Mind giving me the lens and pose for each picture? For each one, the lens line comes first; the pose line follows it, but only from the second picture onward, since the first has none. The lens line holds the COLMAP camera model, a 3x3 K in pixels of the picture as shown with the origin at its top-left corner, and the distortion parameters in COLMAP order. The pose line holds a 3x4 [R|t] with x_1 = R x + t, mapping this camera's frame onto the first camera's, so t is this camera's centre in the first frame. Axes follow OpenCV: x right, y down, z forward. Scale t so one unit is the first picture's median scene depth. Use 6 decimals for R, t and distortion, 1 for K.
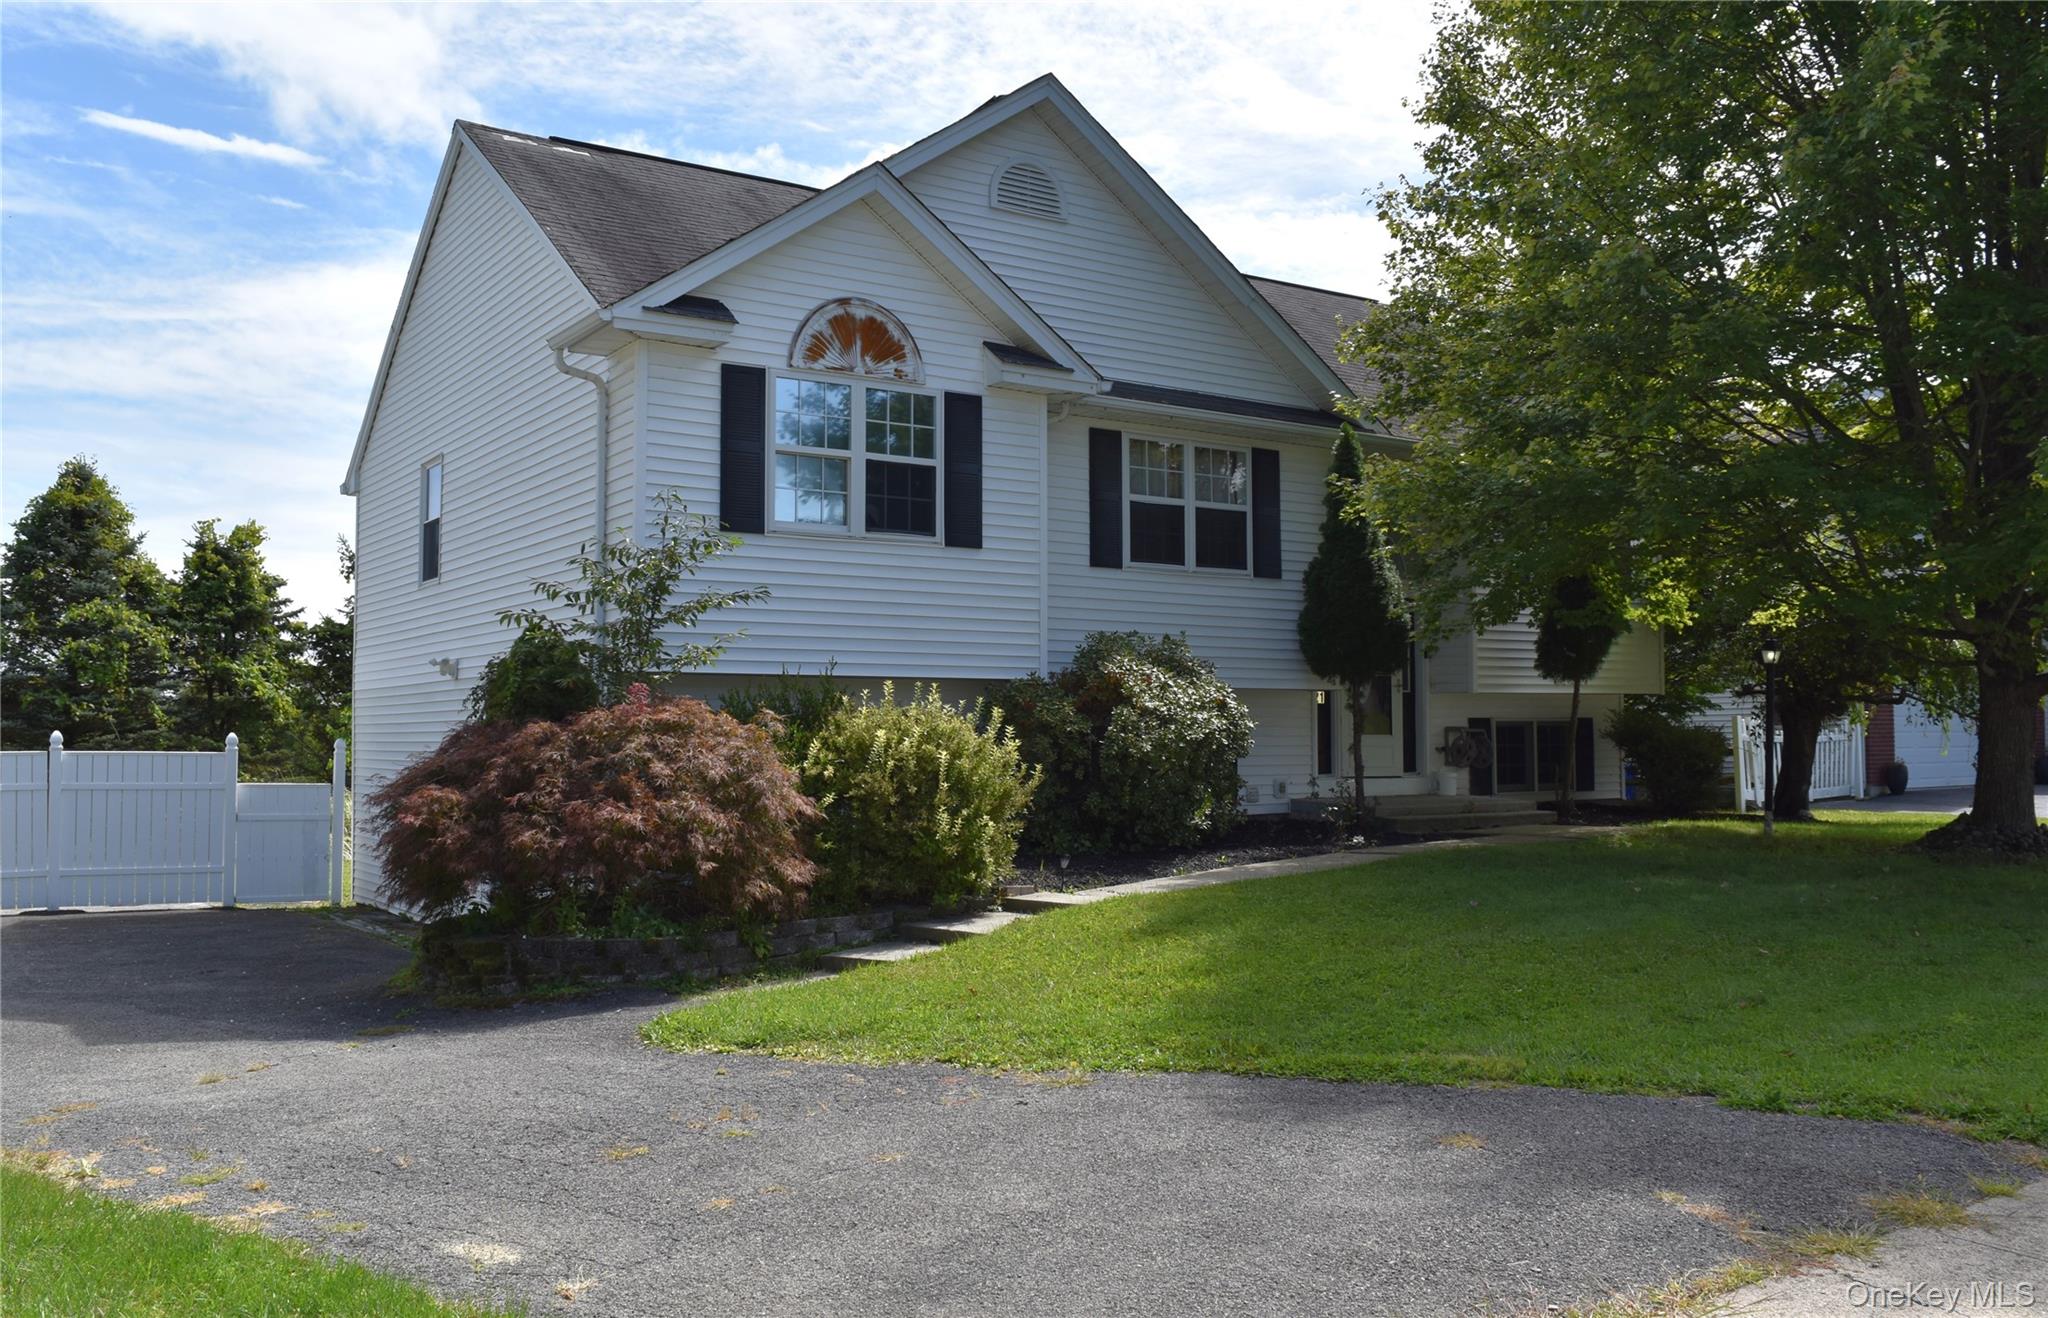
lens RADIAL K [[1752.0, 0, 1024.0], [0, 1752.0, 659.0], [0, 0, 1]] dist [-0.106875, -0.001388]
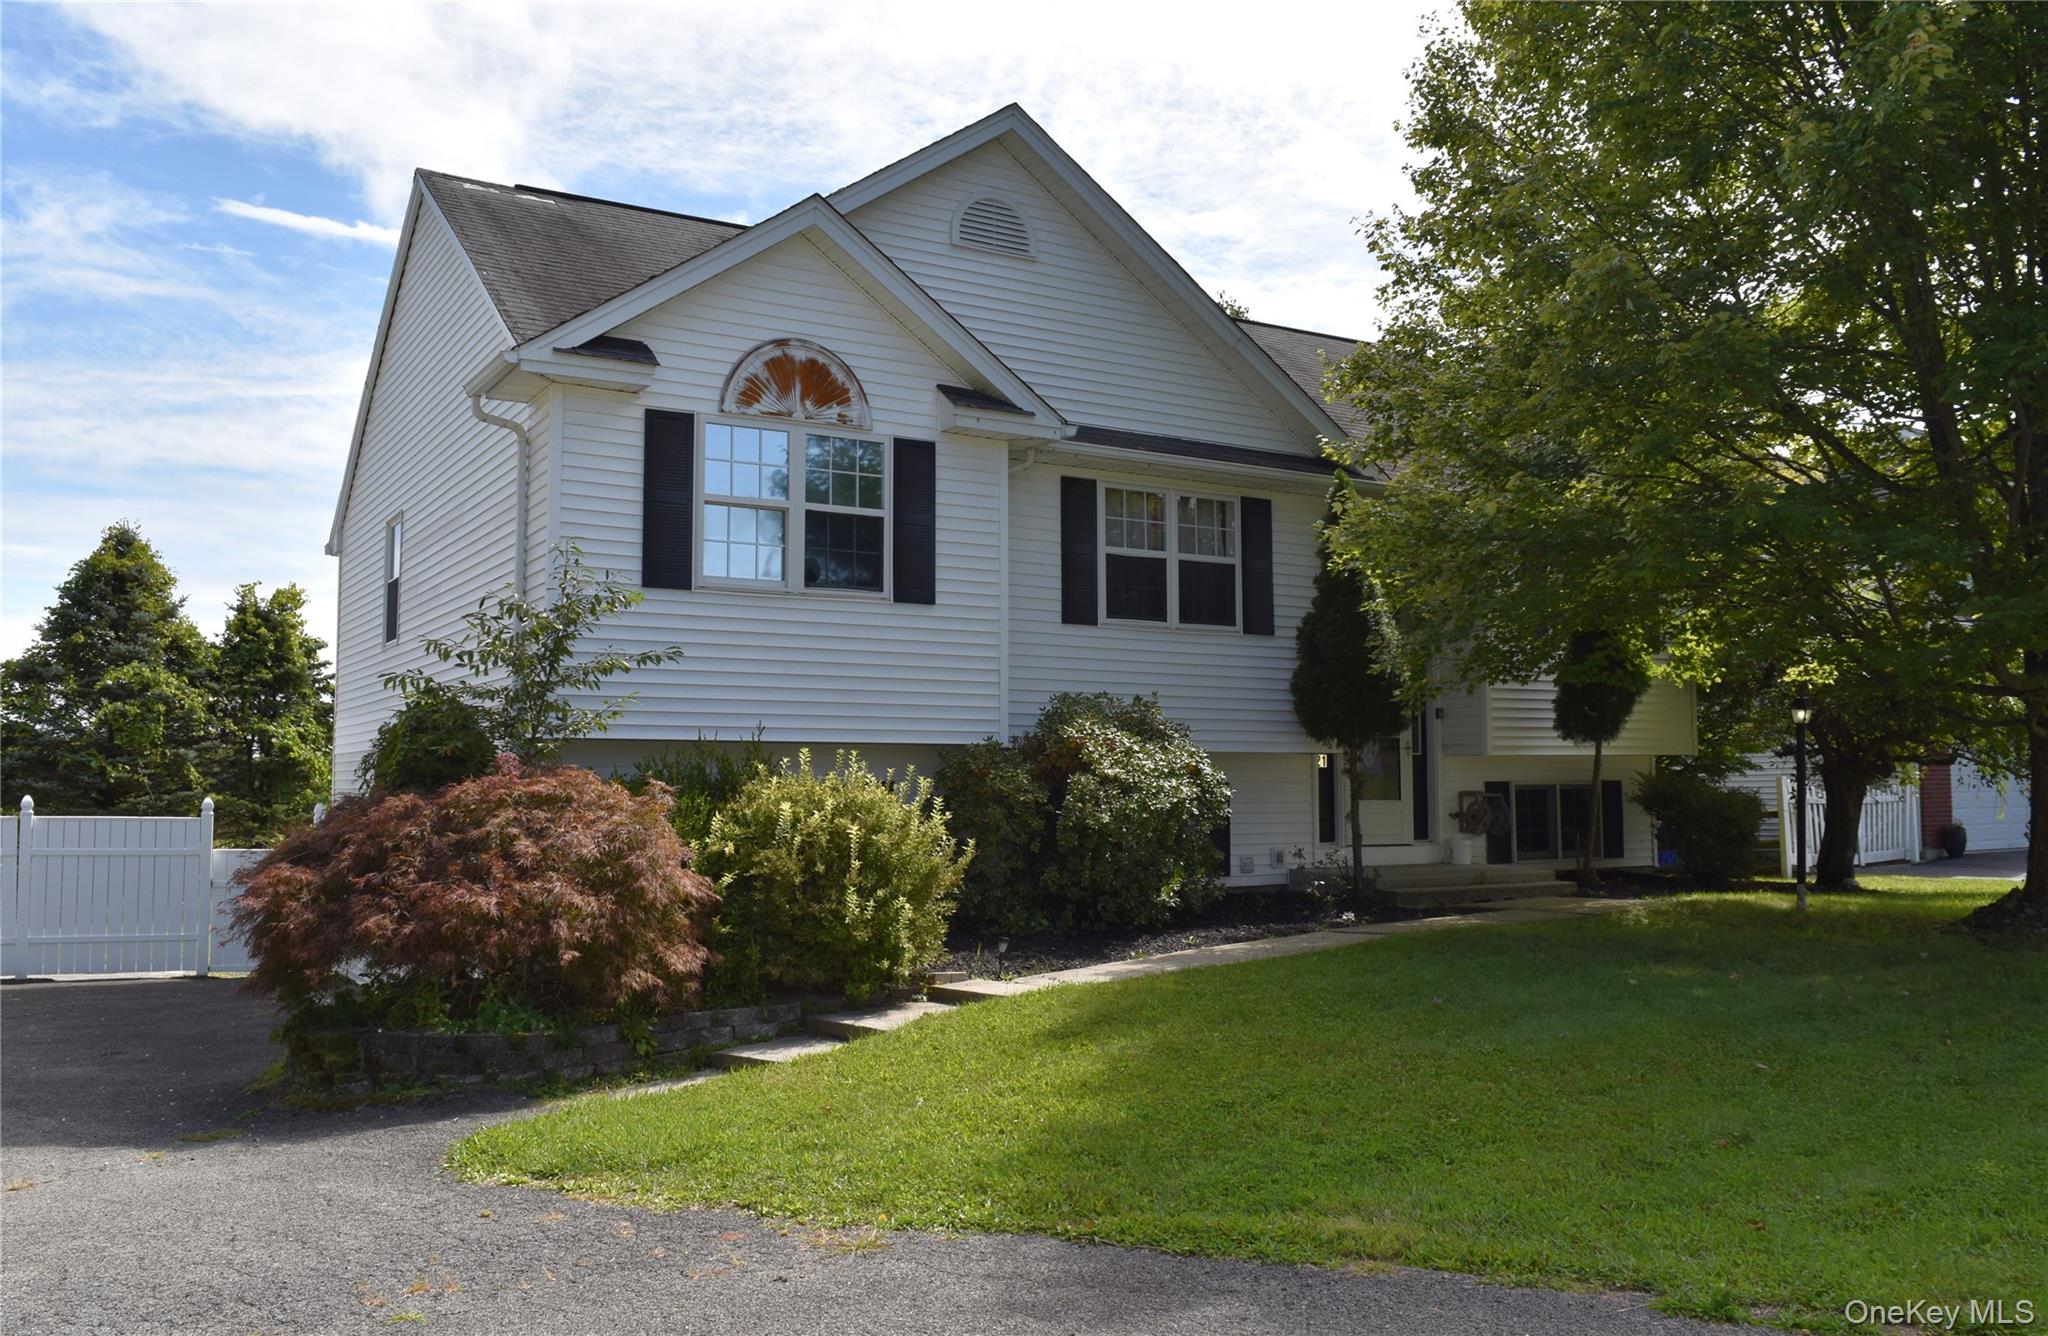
lens RADIAL K [[1695.5, 0, 1024.0], [0, 1695.5, 668.0], [0, 0, 1]] dist [-0.099850, -0.003519]
pose [[0.998771, -0.004837, -0.049327, 0.067633], [0.003404, 0.999571, -0.029094, -0.002713], [0.049446, 0.028890, 0.998359, 0.098957]]
